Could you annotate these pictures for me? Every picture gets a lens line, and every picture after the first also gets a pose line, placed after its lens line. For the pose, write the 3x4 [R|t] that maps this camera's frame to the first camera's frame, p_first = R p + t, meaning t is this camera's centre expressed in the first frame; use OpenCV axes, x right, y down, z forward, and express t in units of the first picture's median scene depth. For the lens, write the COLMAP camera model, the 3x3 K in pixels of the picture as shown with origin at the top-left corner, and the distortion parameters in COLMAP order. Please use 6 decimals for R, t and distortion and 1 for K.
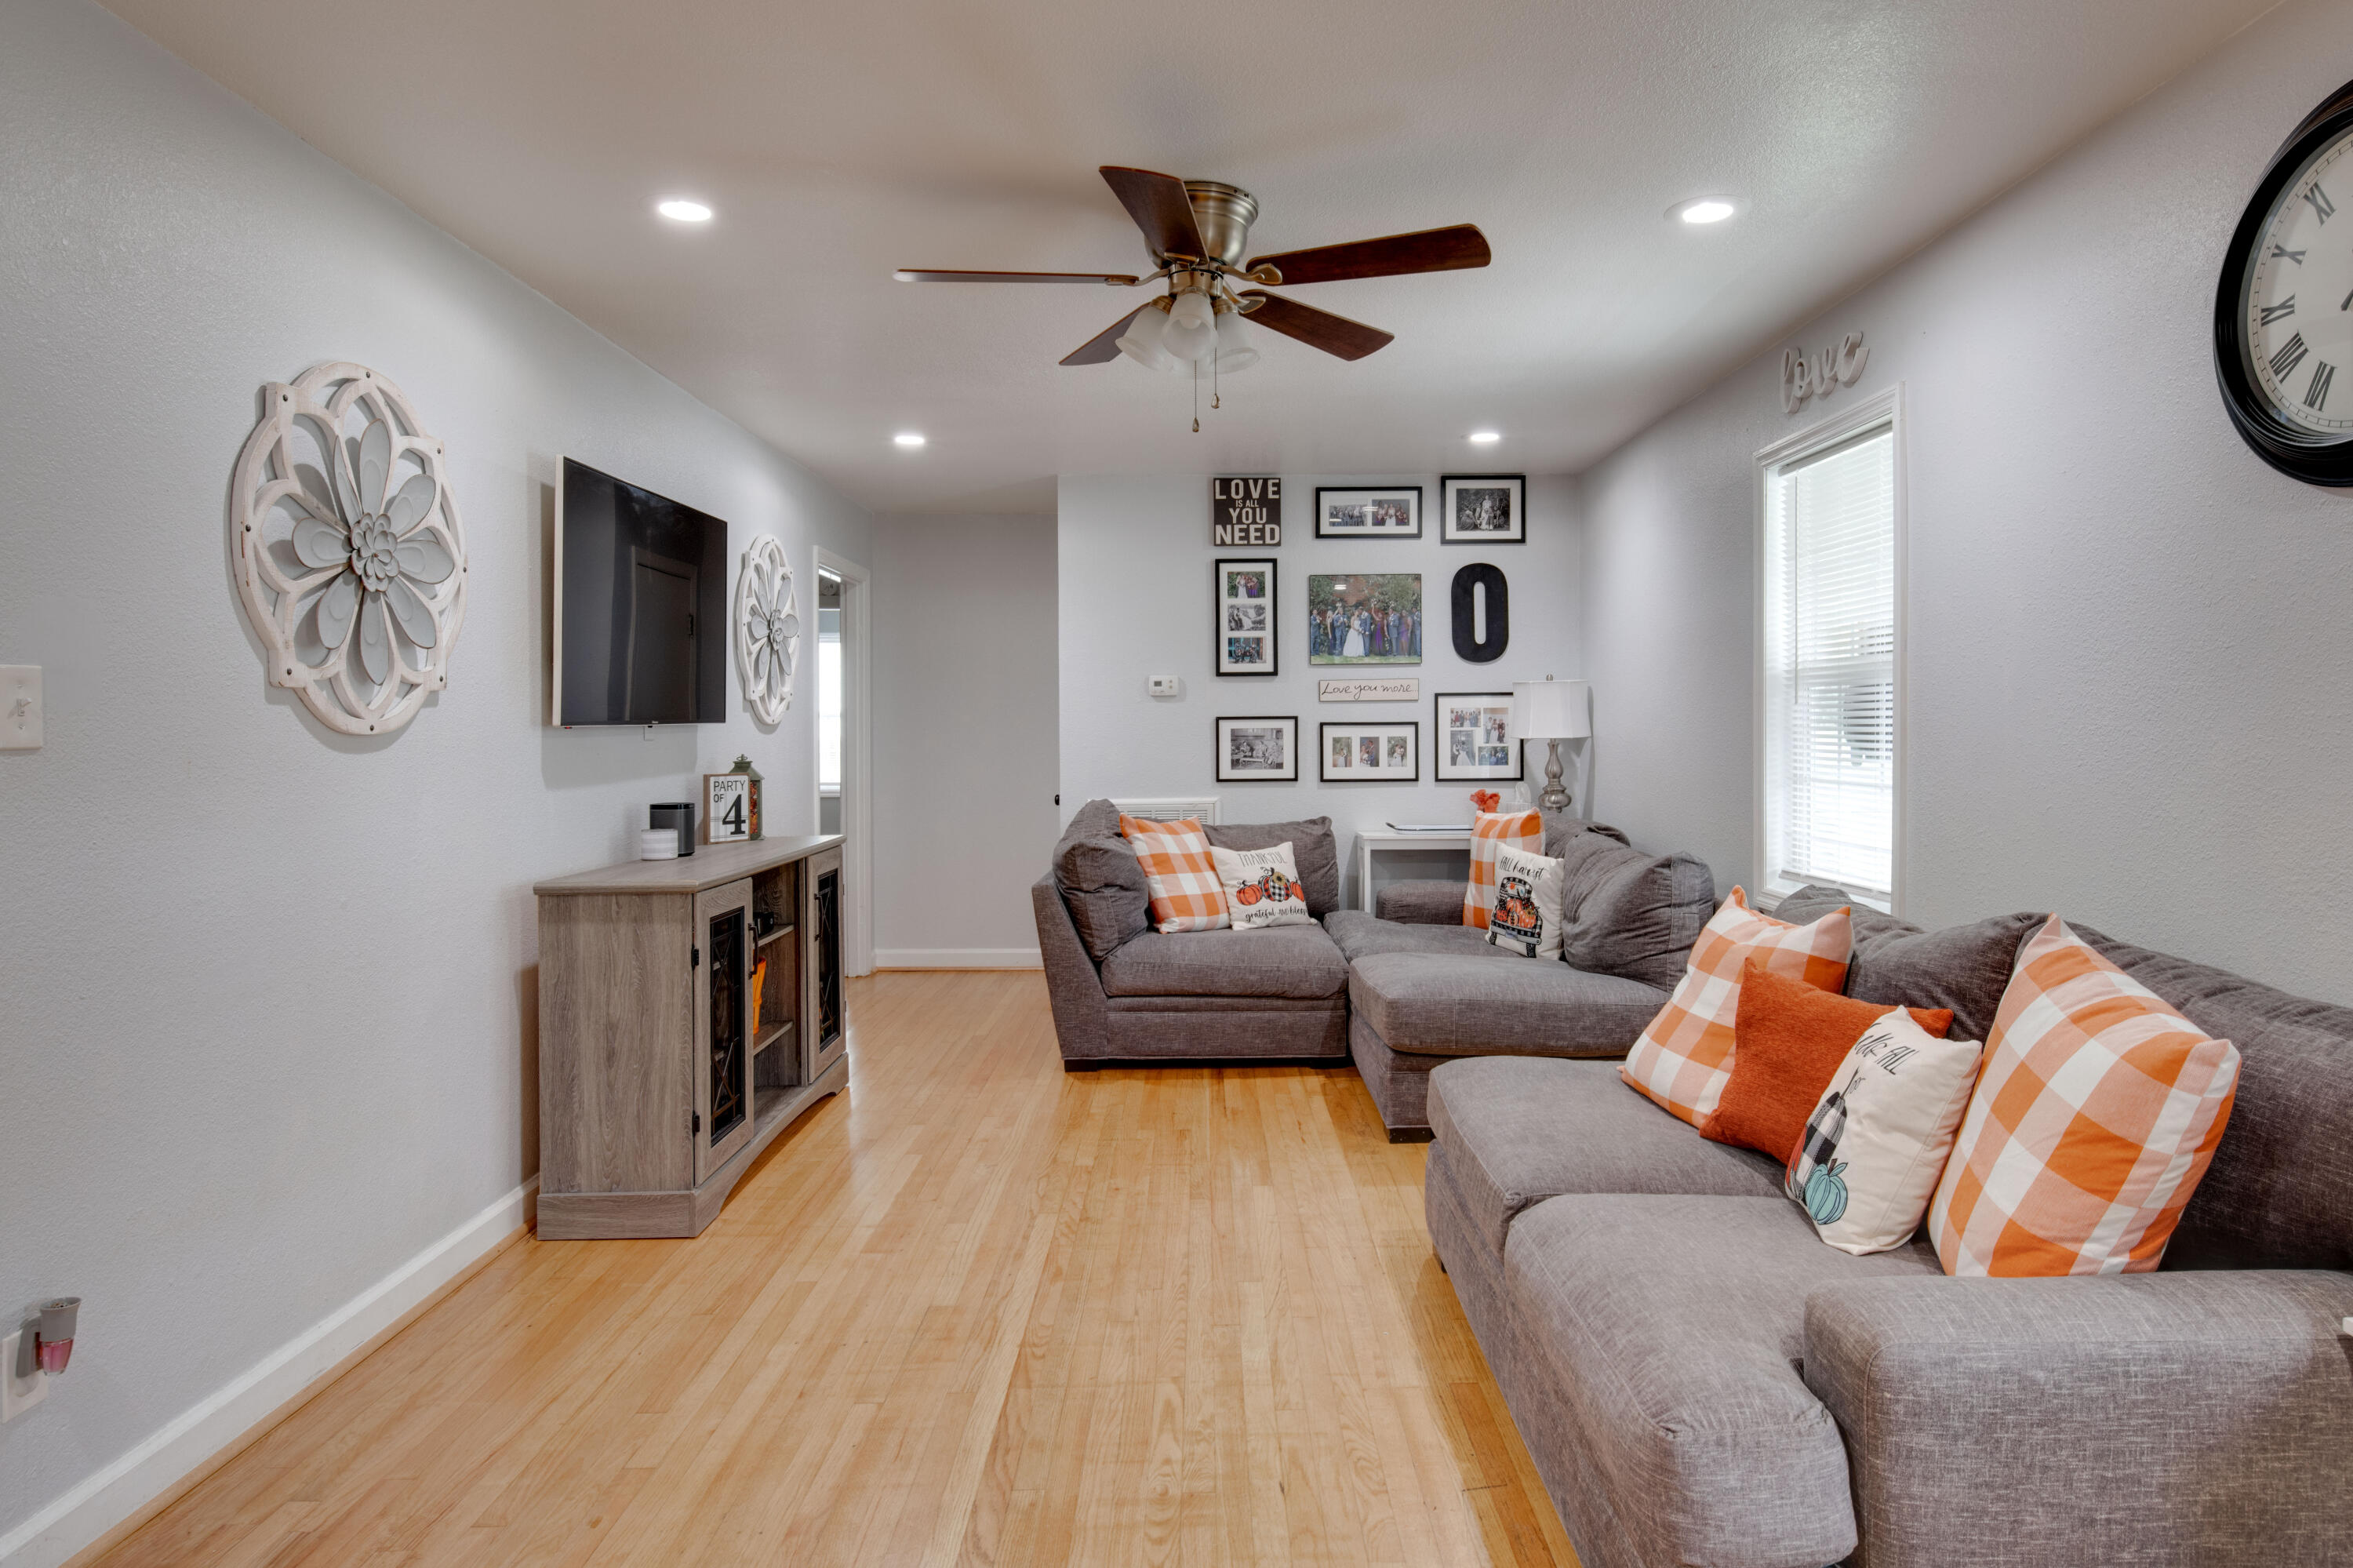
lens RADIAL K [[1380.2, 0, 1219.5], [0, 1380.2, 747.9], [0, 0, 1]] dist [0.011318, -0.006332]
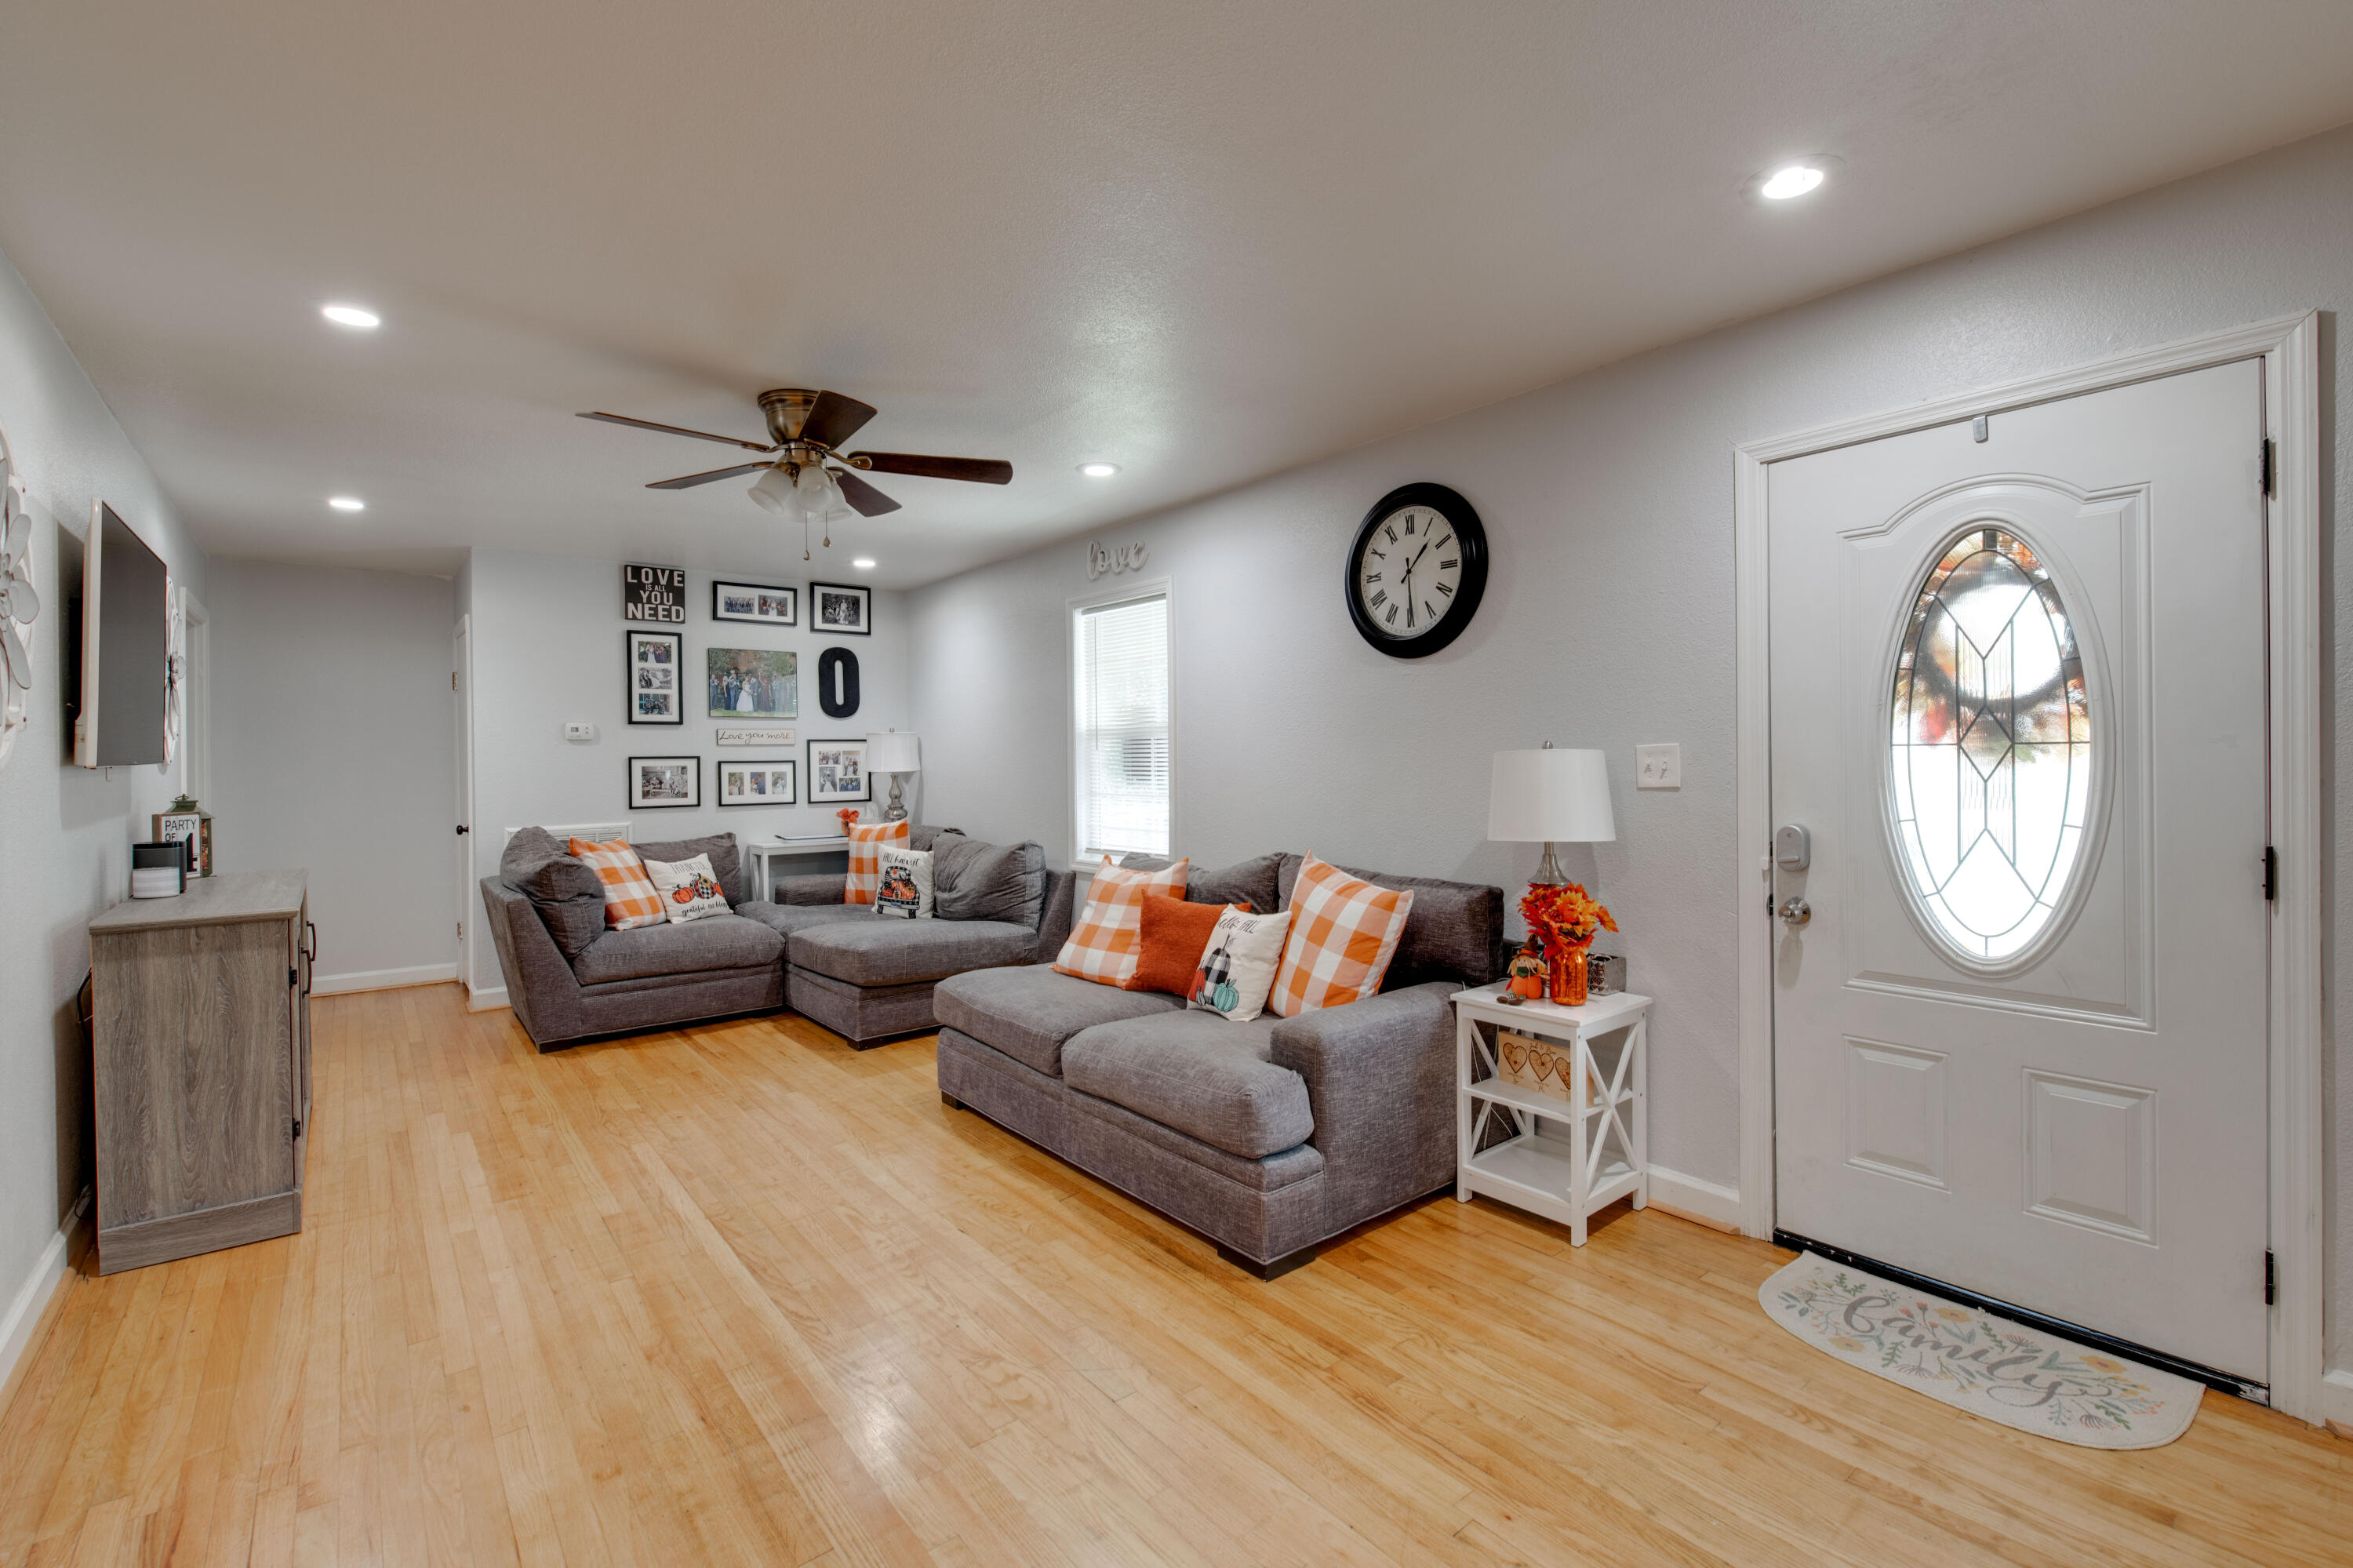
lens RADIAL K [[1036.1, 0, 1198.1], [0, 1036.1, 767.3], [0, 0, 1]] dist [0.003674, -0.006324]
pose [[0.780451, -0.006989, 0.625178, -0.333788], [0.014649, 0.999867, -0.007109, 0.001811], [-0.625045, 0.014707, 0.780450, -0.089068]]
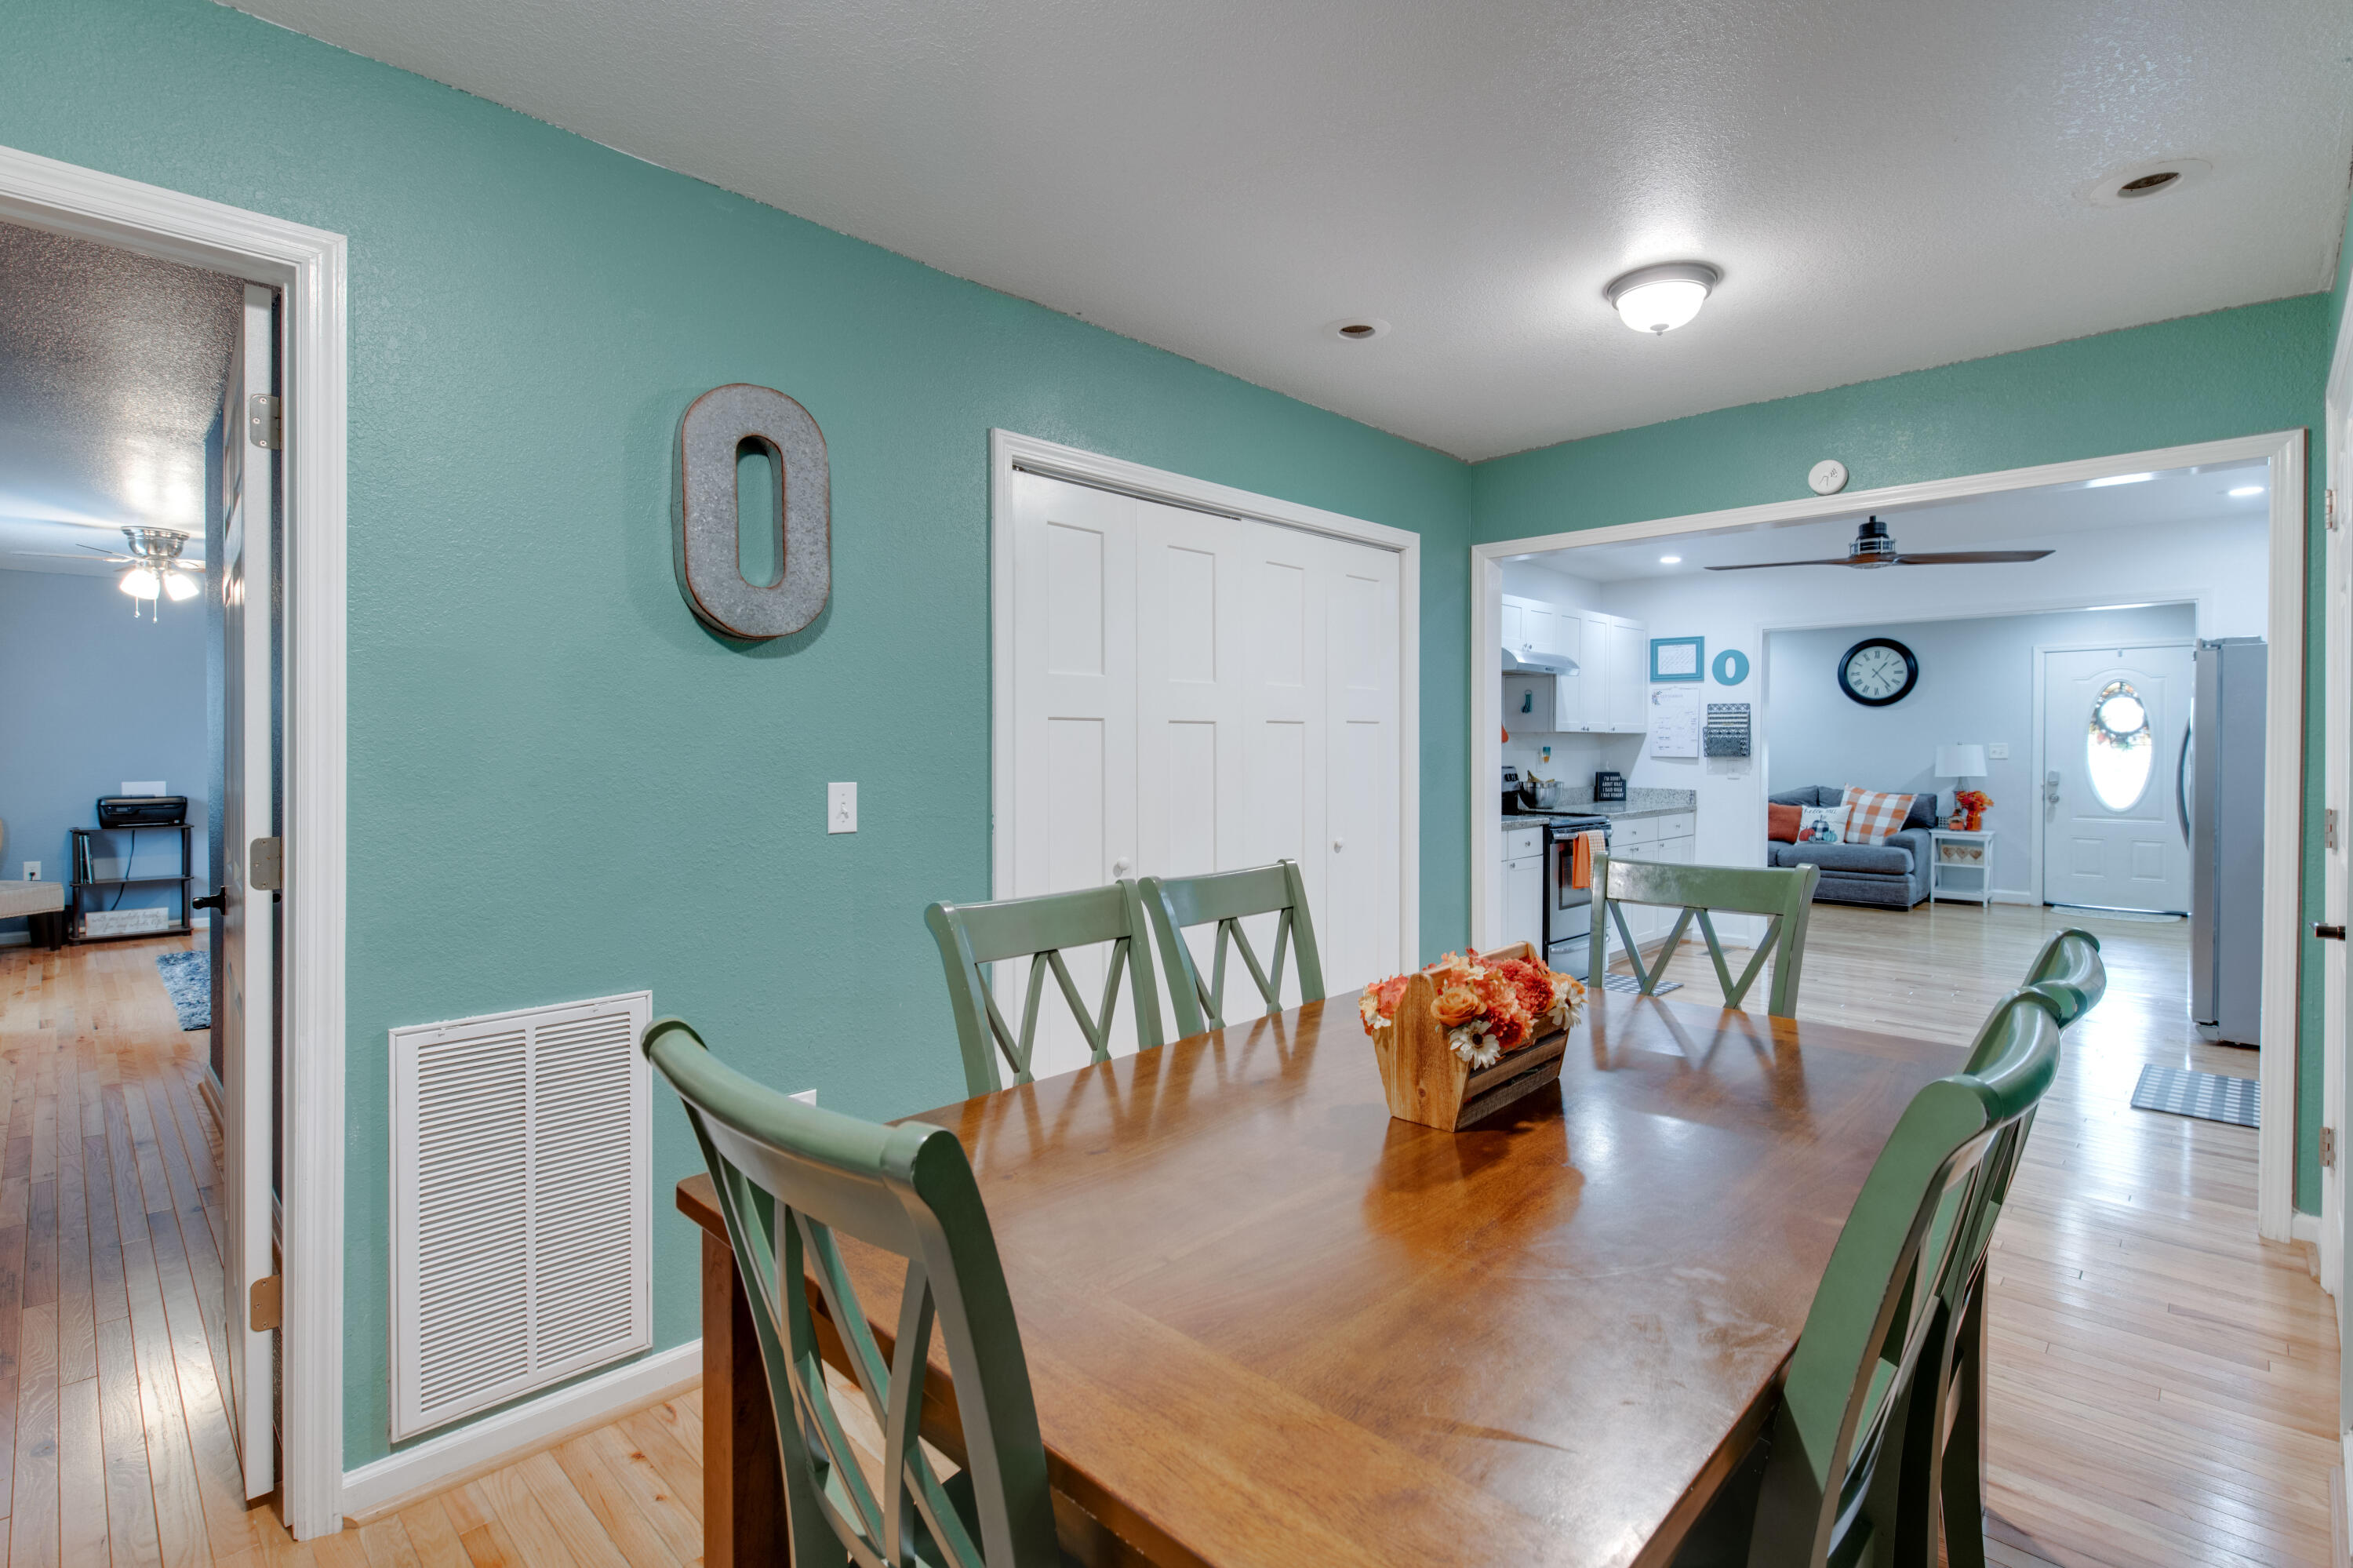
lens RADIAL K [[1101.4, 0, 1169.9], [0, 1101.4, 769.0], [0, 0, 1]] dist [-0.004101, -0.000169]
pose [[0.702496, -0.008121, 0.711641, -2.756195], [0.003646, 0.999963, 0.007813, 0.015362], [-0.711678, -0.002894, 0.702500, -0.093746]]
